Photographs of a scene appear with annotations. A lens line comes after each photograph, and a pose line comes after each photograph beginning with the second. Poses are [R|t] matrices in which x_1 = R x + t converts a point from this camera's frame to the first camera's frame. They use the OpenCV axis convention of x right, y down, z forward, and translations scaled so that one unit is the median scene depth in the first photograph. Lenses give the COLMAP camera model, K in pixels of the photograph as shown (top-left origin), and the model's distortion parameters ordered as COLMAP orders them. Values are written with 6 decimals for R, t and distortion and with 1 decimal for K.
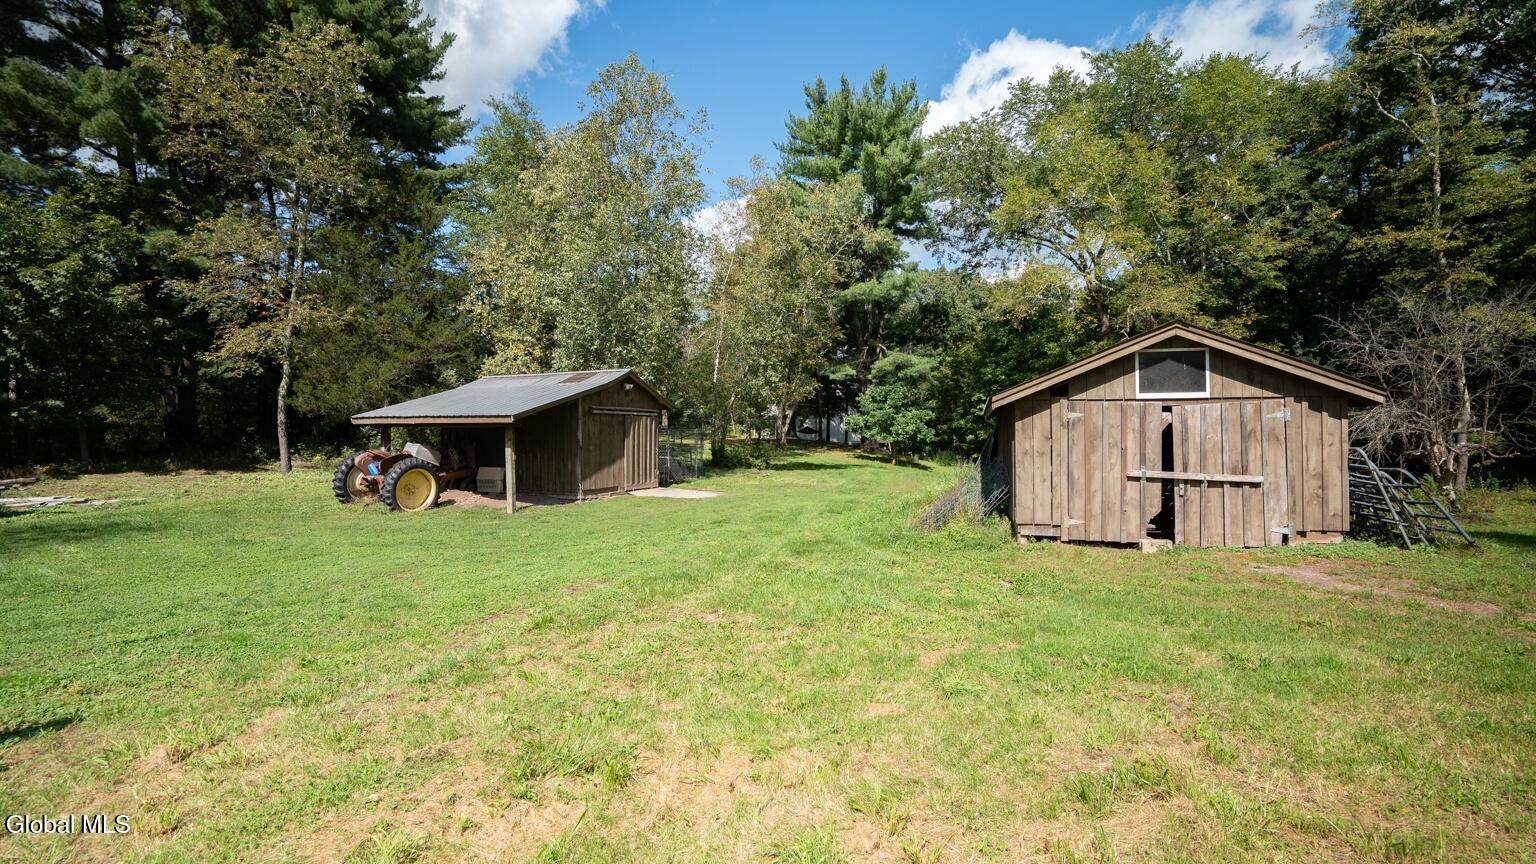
lens RADIAL K [[731.6, 0, 767.2], [0, 731.6, 430.5], [0, 0, 1]] dist [-0.000983, -0.000265]
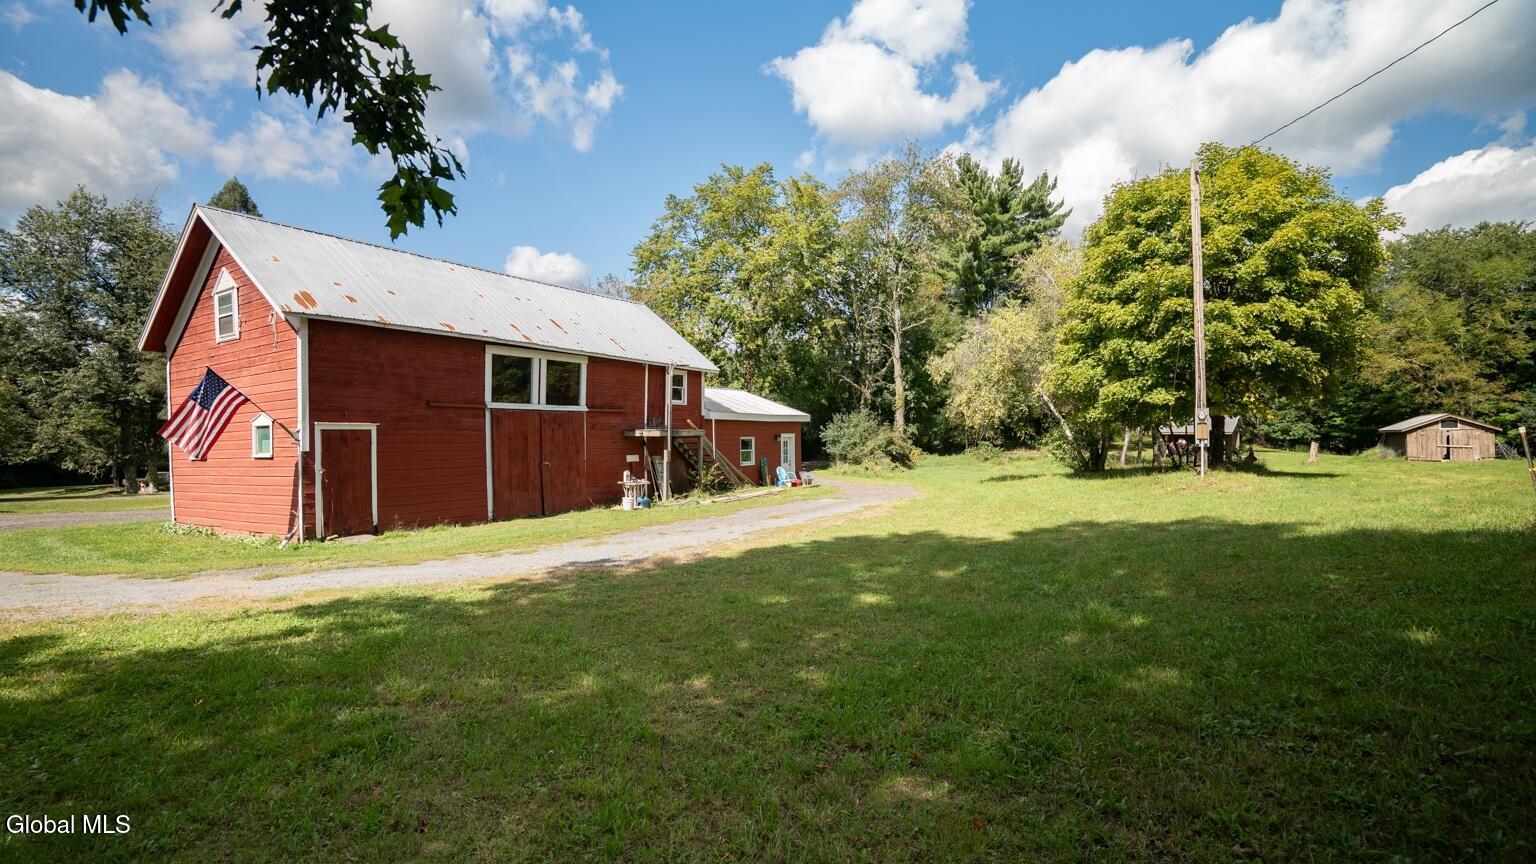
lens RADIAL K [[731.6, 0, 769.1], [0, 731.6, 436.4], [0, 0, 1]] dist [-0.000983, -0.000265]
pose [[0.960903, -0.003873, -0.276858, -0.803931], [0.005991, 0.999959, 0.006804, -0.019609], [0.276820, -0.008196, 0.960887, -1.618255]]
